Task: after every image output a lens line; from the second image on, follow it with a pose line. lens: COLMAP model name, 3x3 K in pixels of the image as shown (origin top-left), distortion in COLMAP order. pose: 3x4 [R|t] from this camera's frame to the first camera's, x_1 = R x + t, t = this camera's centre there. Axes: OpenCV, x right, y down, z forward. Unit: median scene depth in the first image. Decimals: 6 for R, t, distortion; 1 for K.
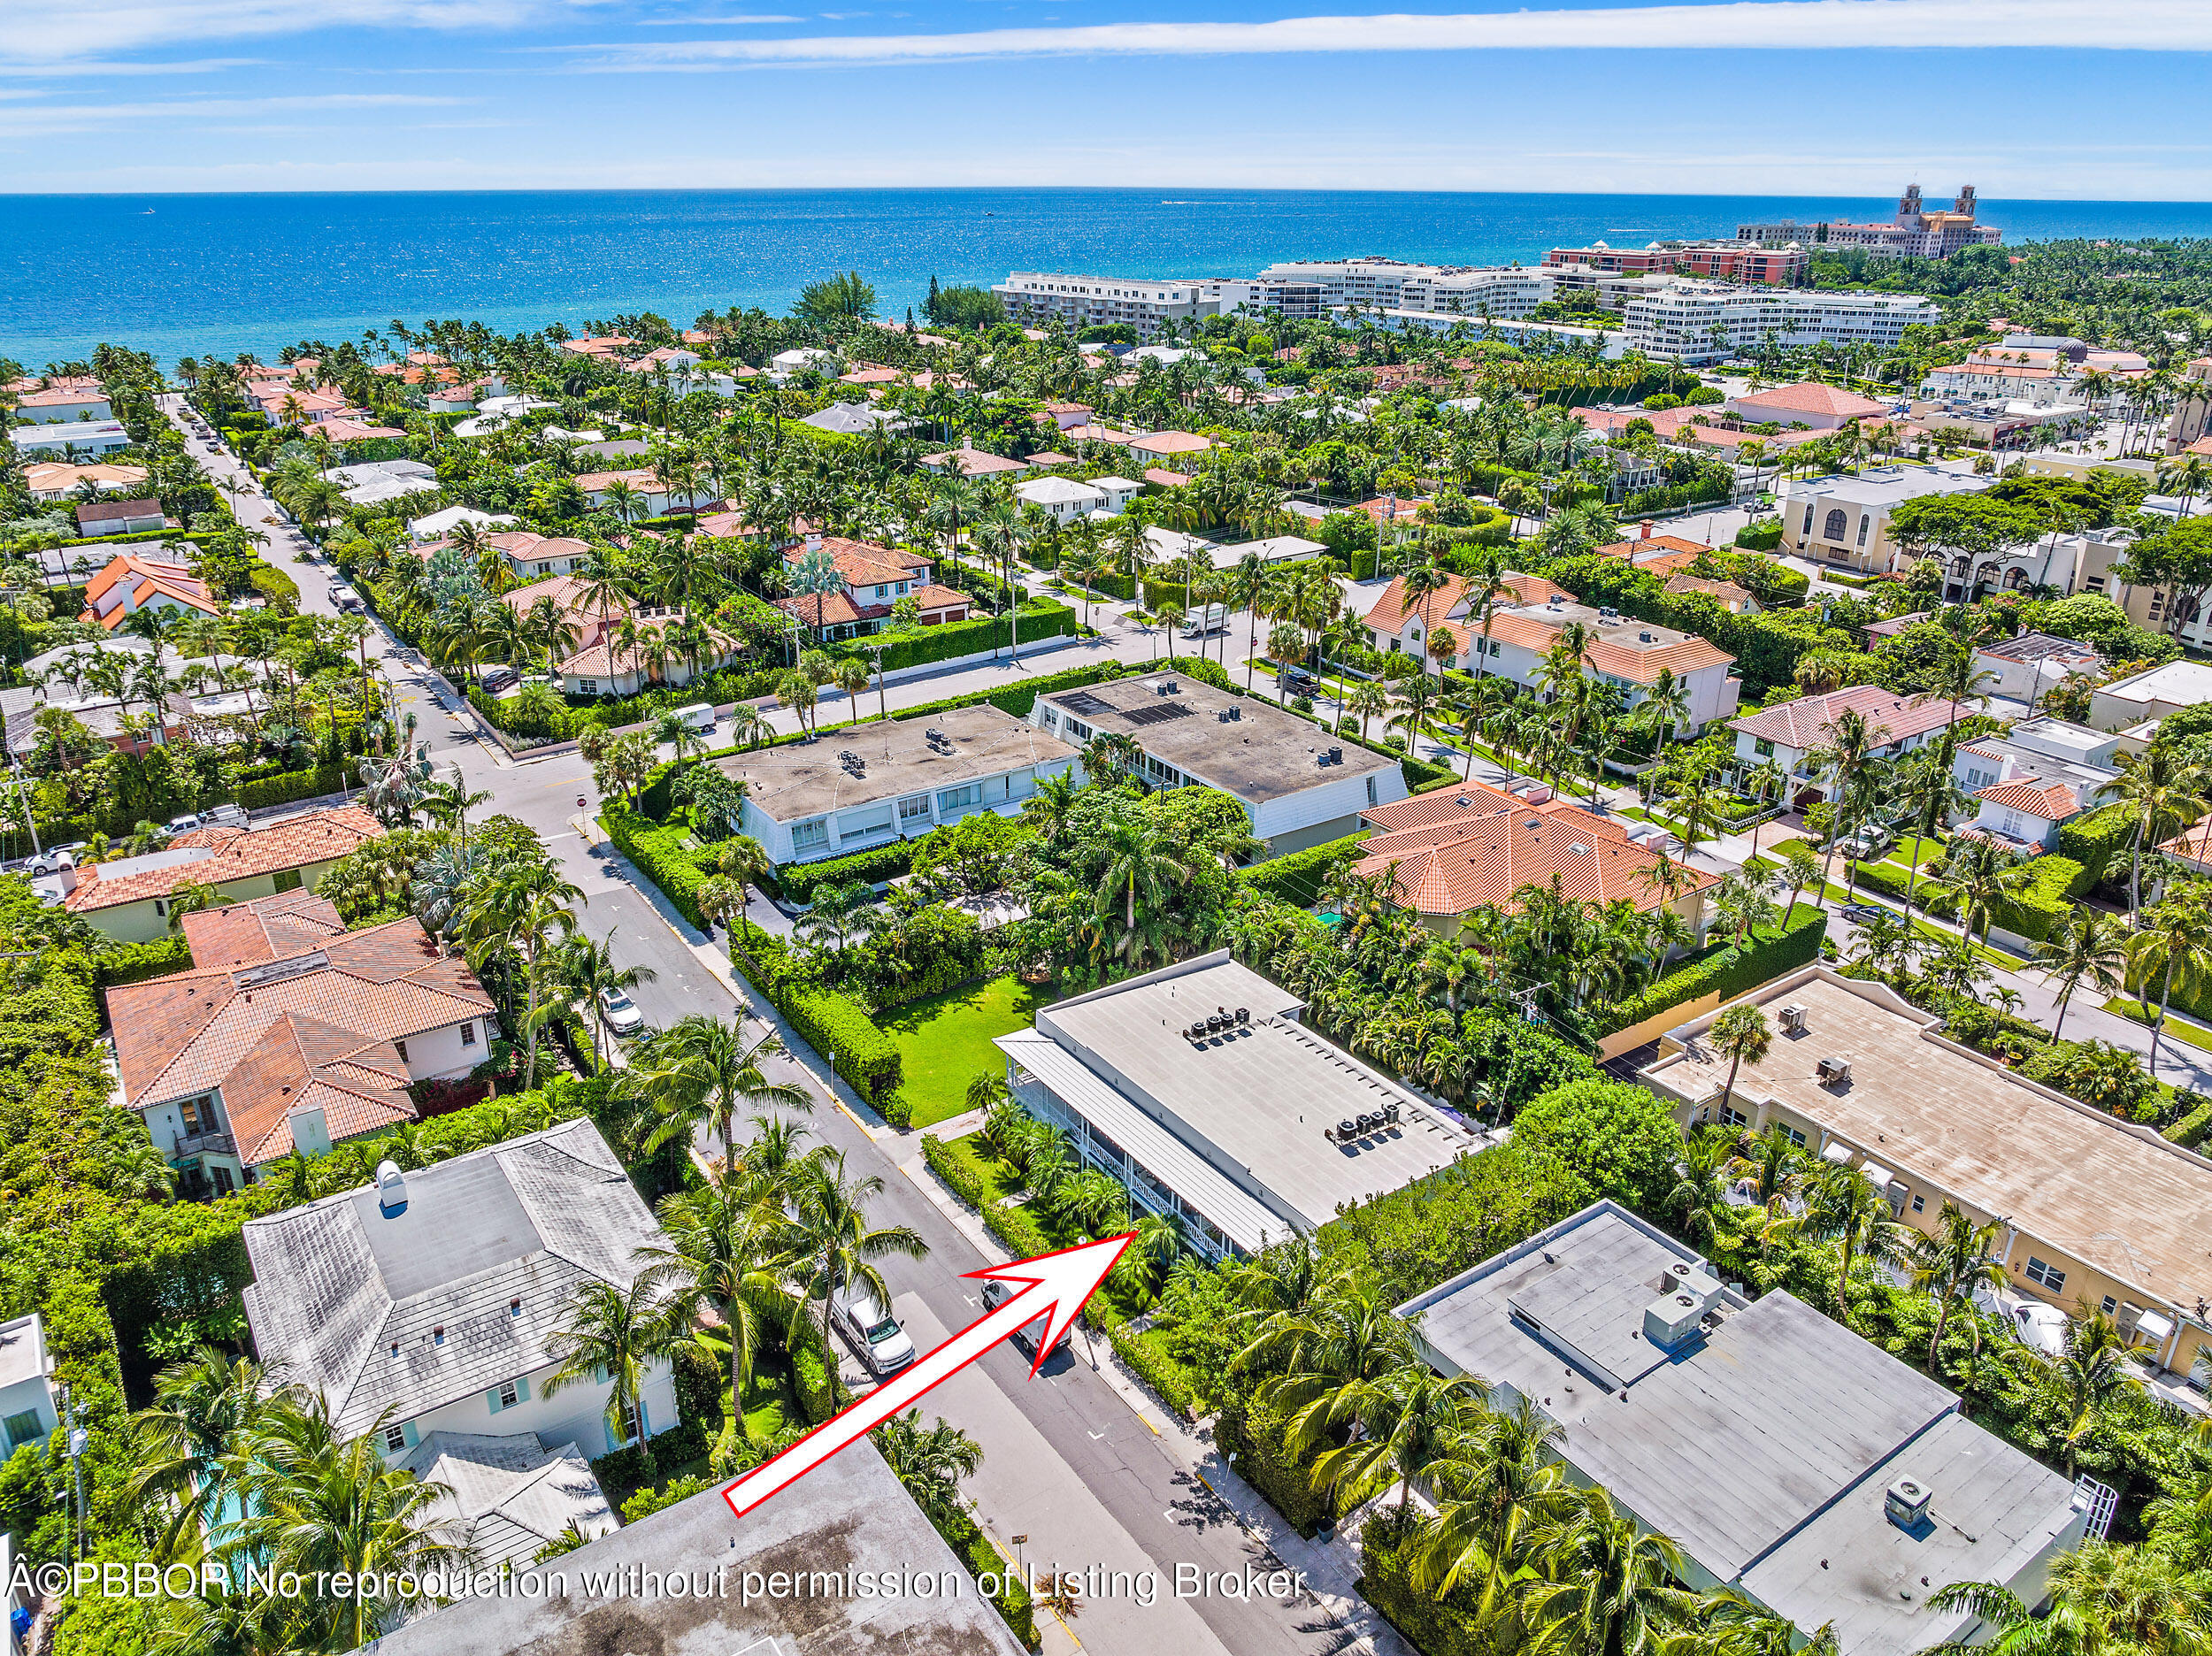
lens RADIAL K [[1556.0, 0, 1106.0], [0, 1556.0, 828.0], [0, 0, 1]] dist [-0.041341, -0.000601]
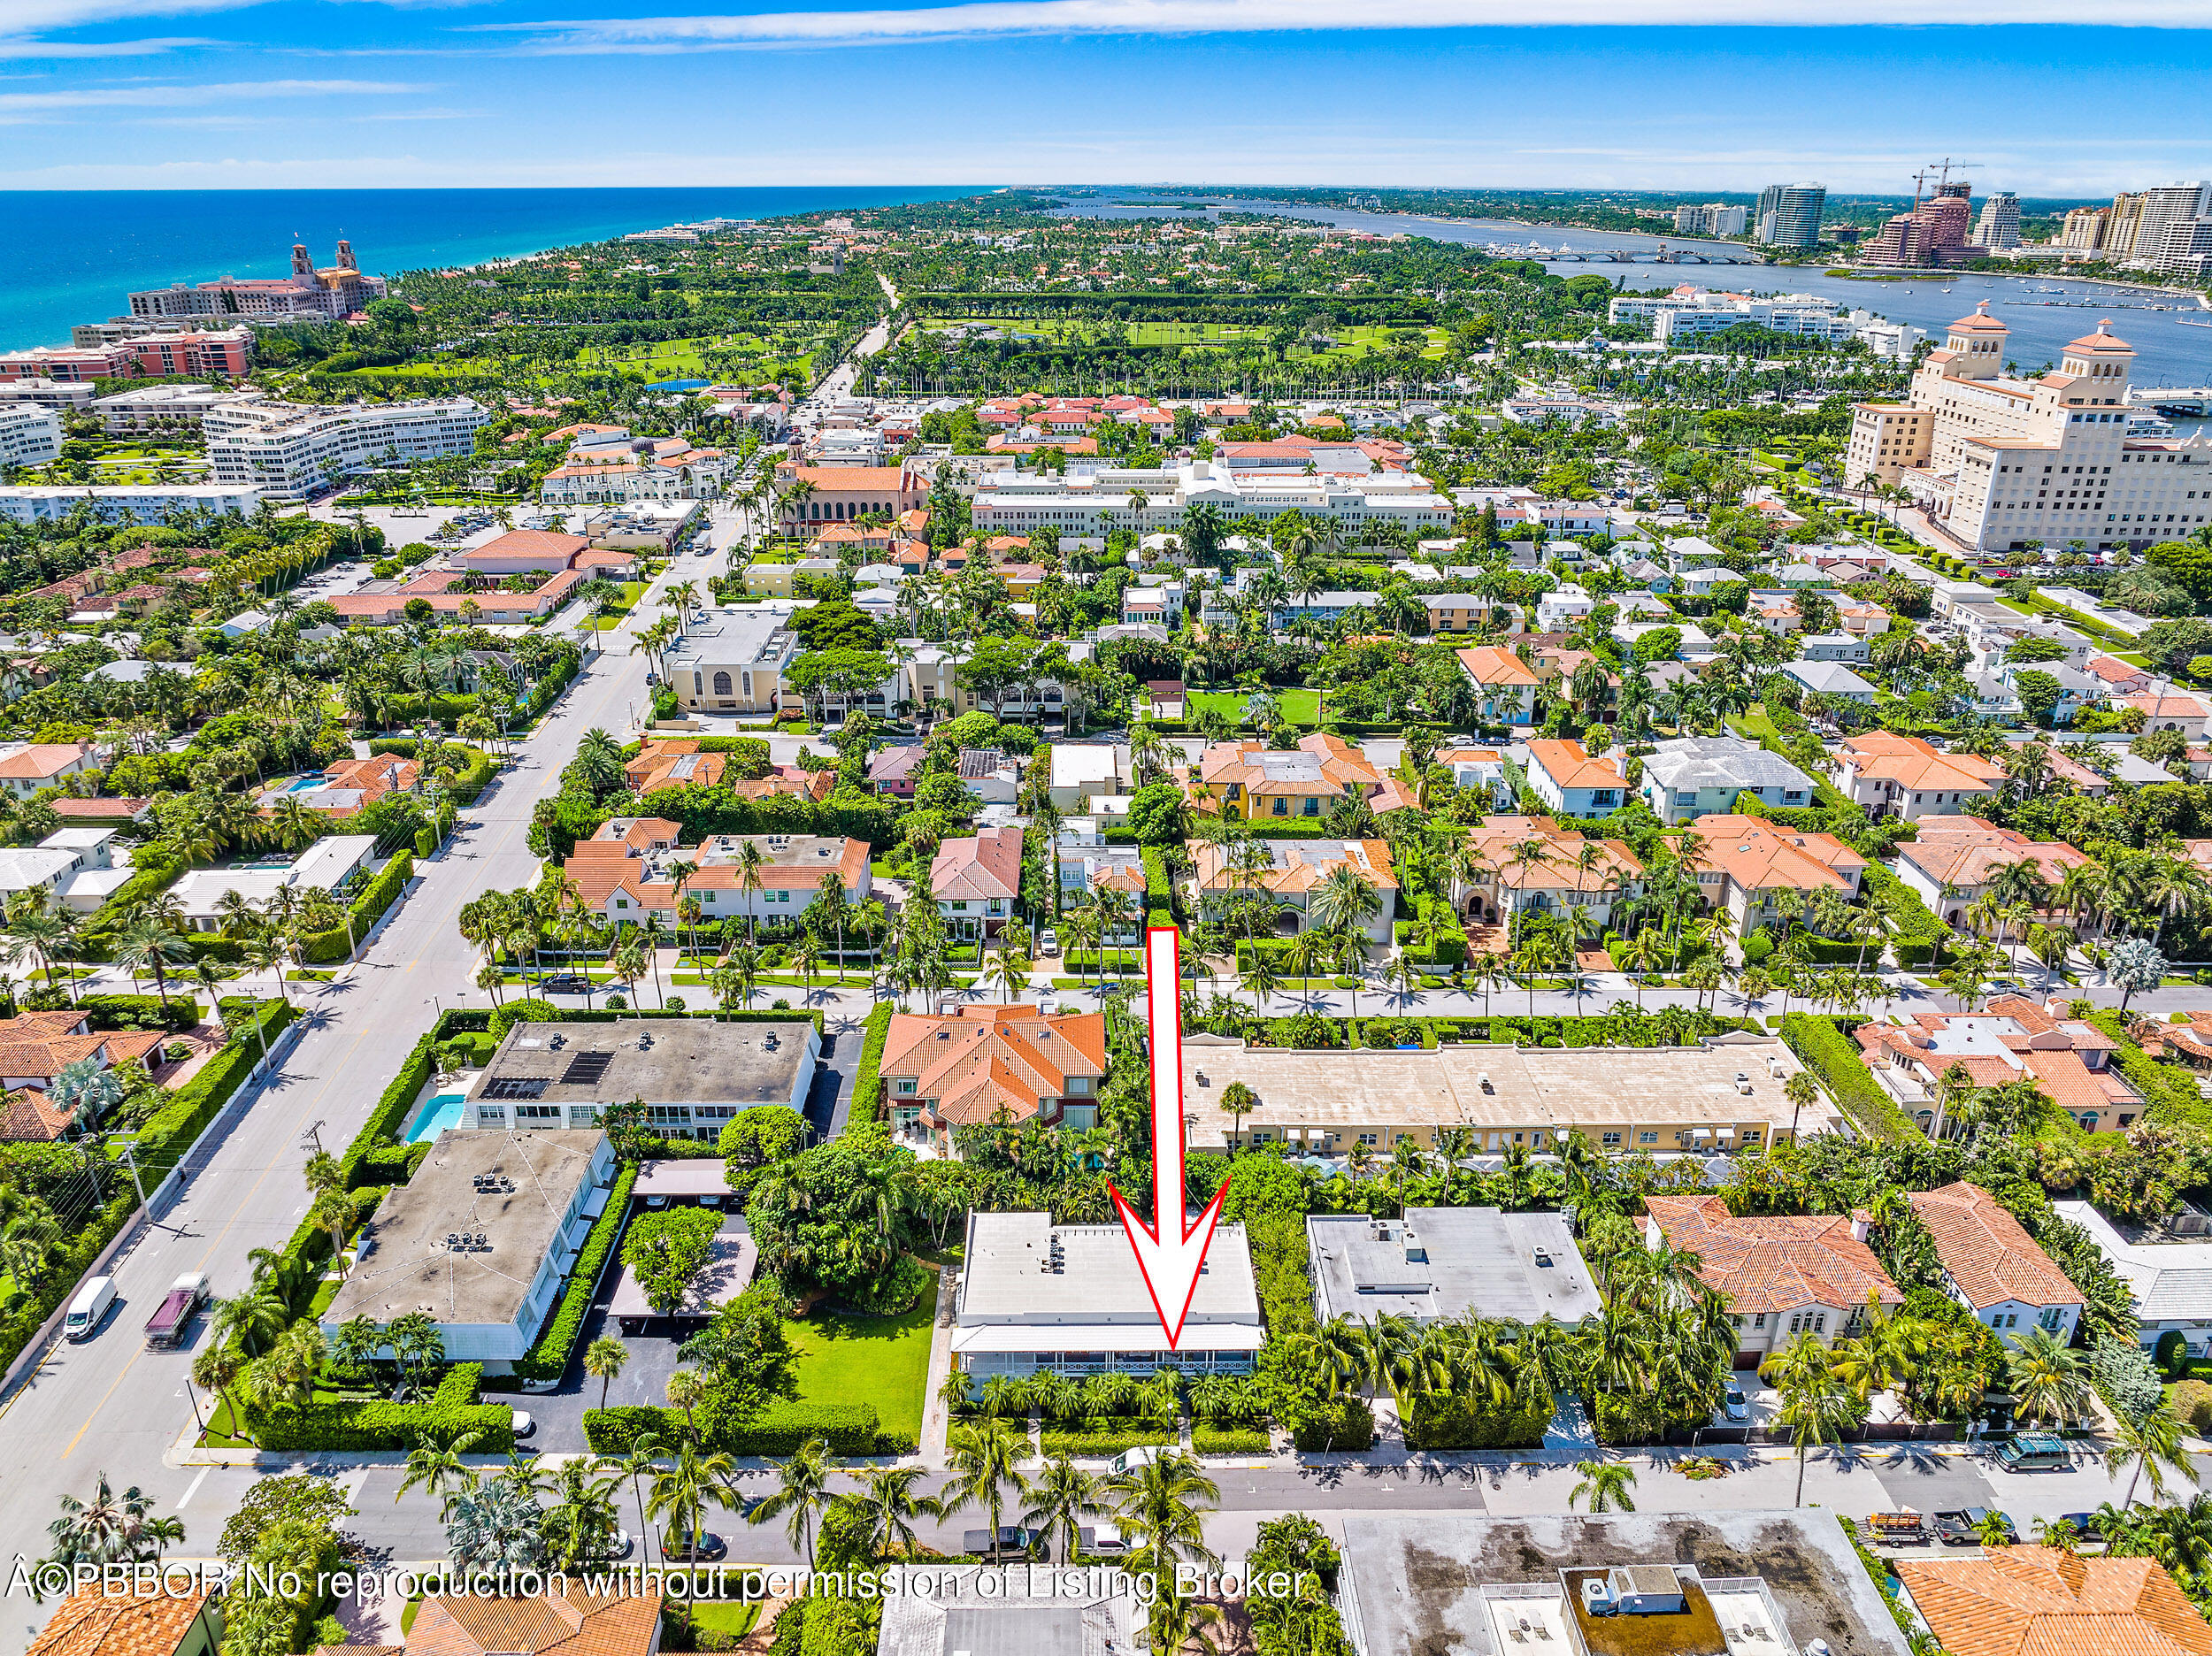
lens RADIAL K [[1556.0, 0, 1106.0], [0, 1556.0, 828.0], [0, 0, 1]] dist [-0.041341, -0.000601]
pose [[0.551782, -0.324511, 0.768264, -0.517243], [0.318410, 0.933382, 0.165568, -0.275762], [-0.770813, 0.153265, 0.618351, -0.017738]]
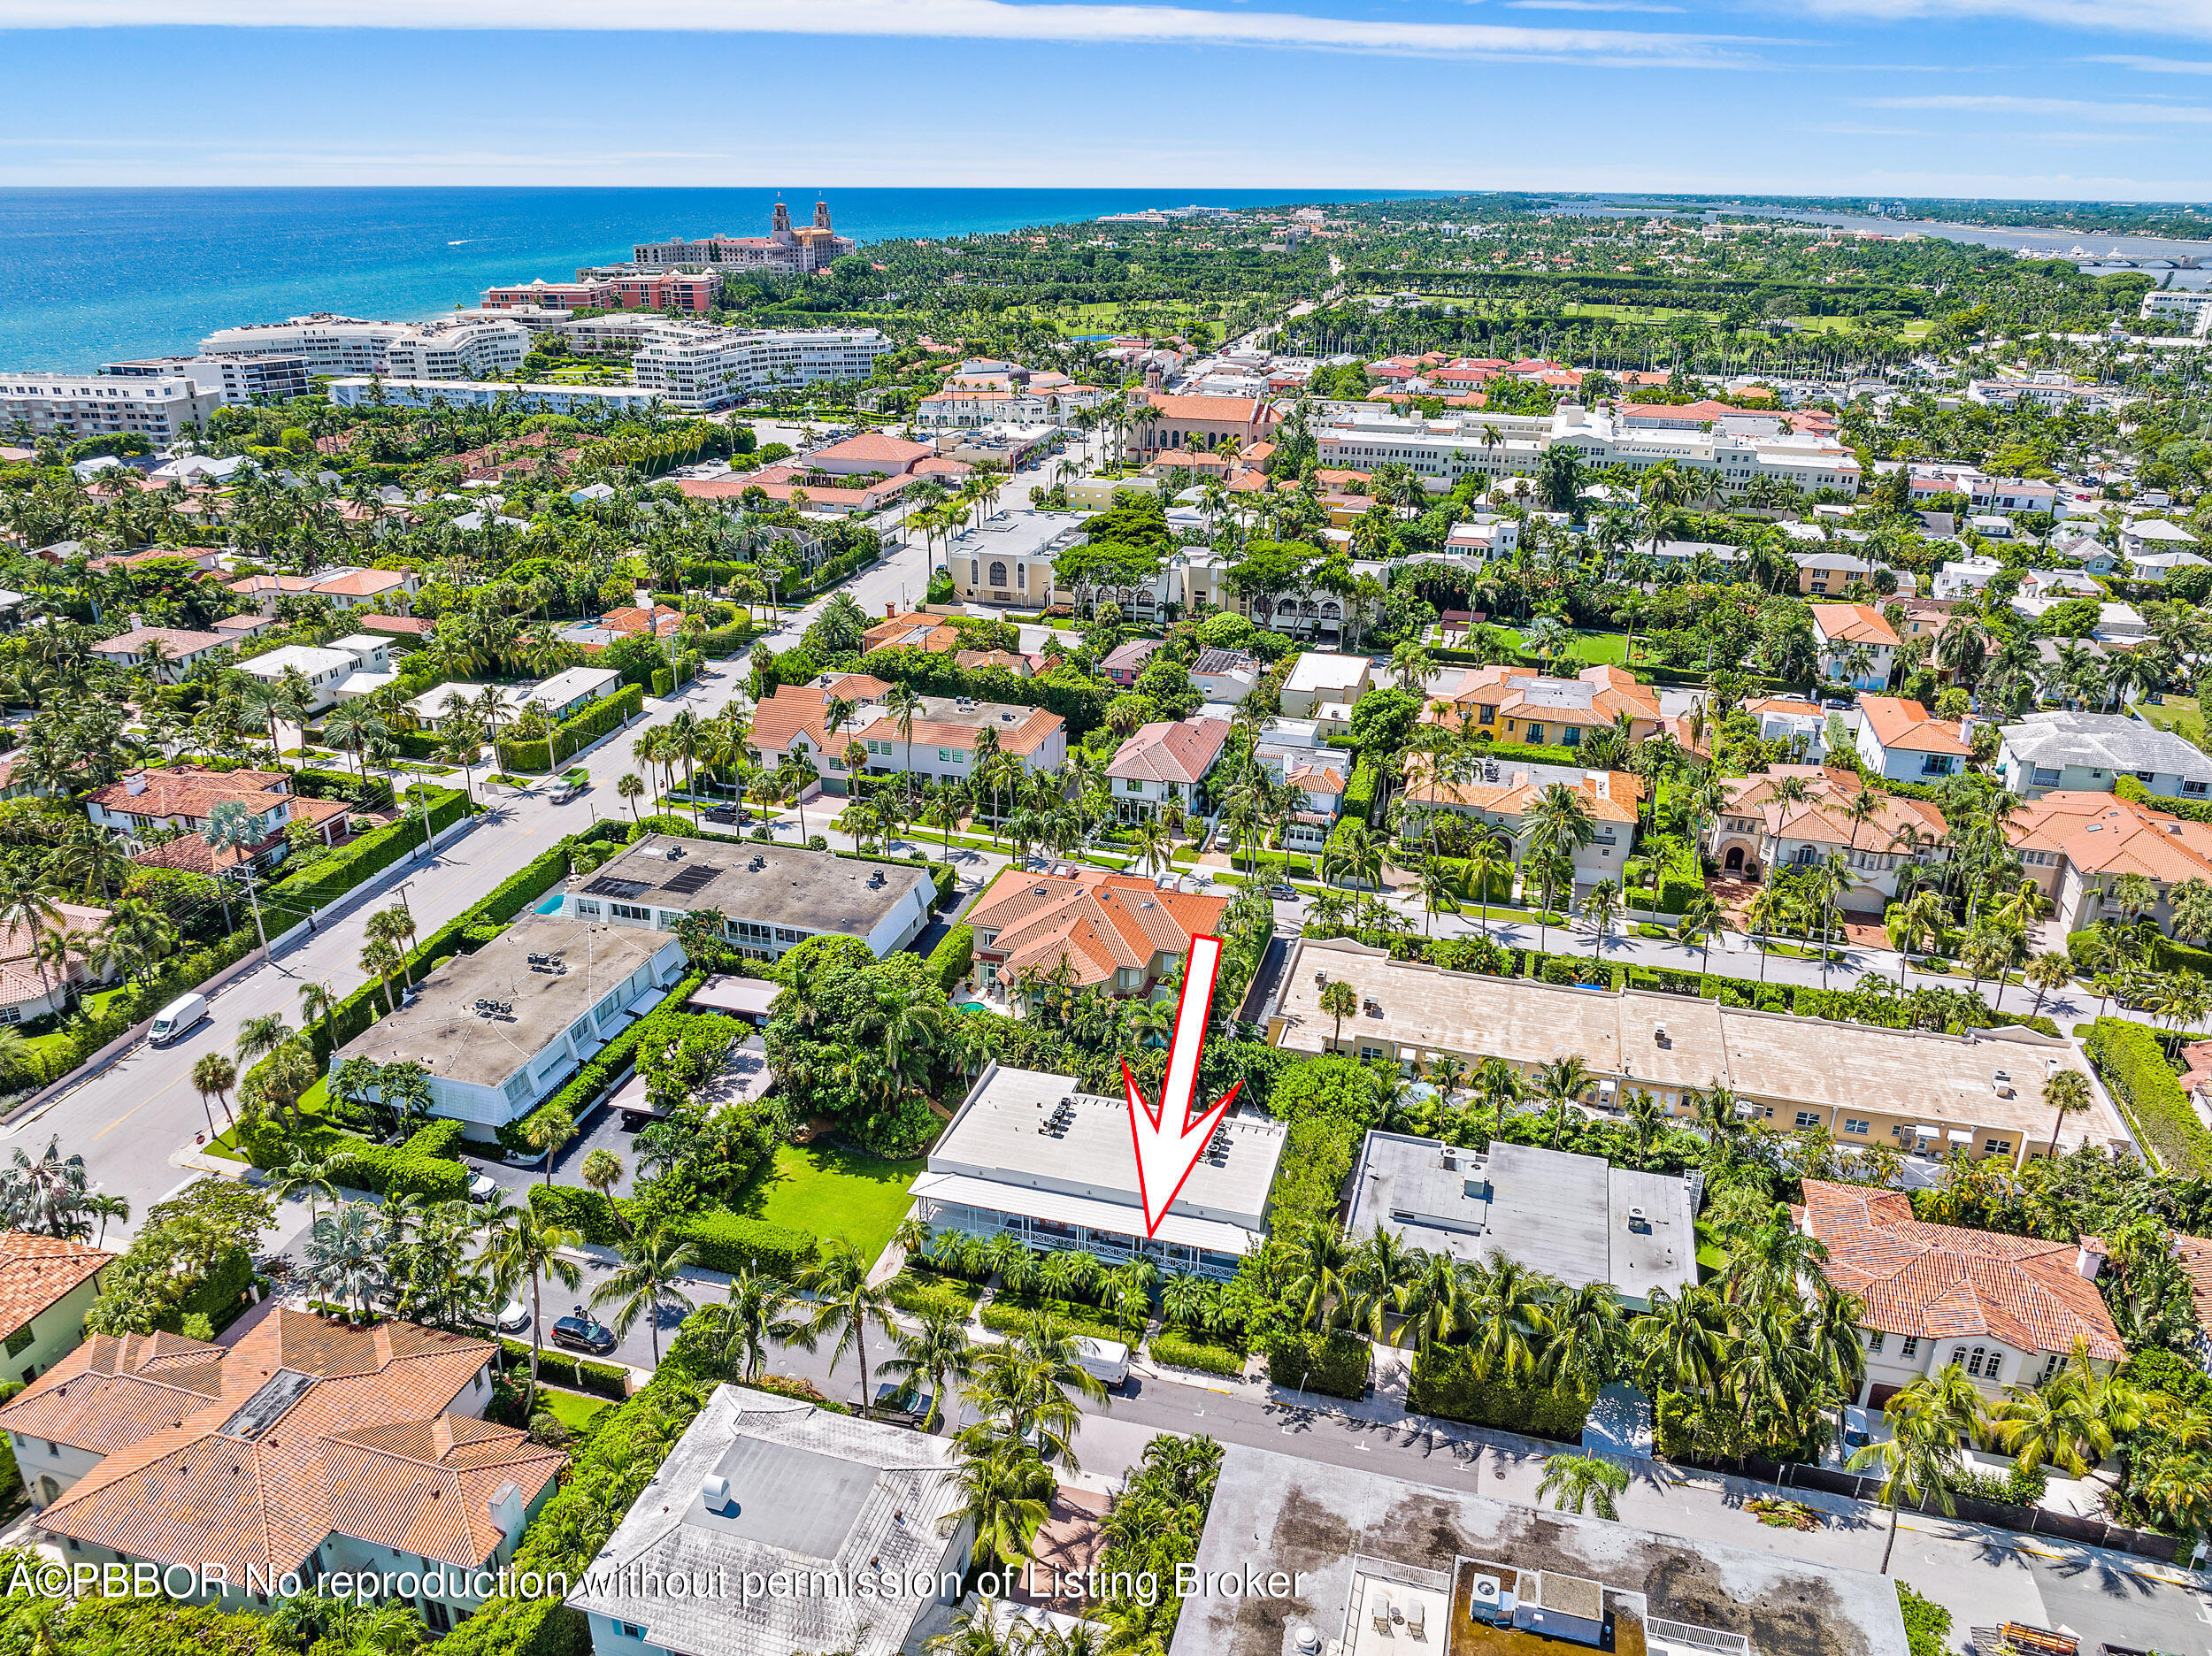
lens RADIAL K [[1556.0, 0, 1106.0], [0, 1556.0, 828.0], [0, 0, 1]] dist [-0.041341, -0.000601]
pose [[0.769687, -0.245150, 0.589478, -0.347234], [0.241125, 0.966574, 0.087136, -0.121814], [-0.591135, 0.075070, 0.803071, -0.060058]]
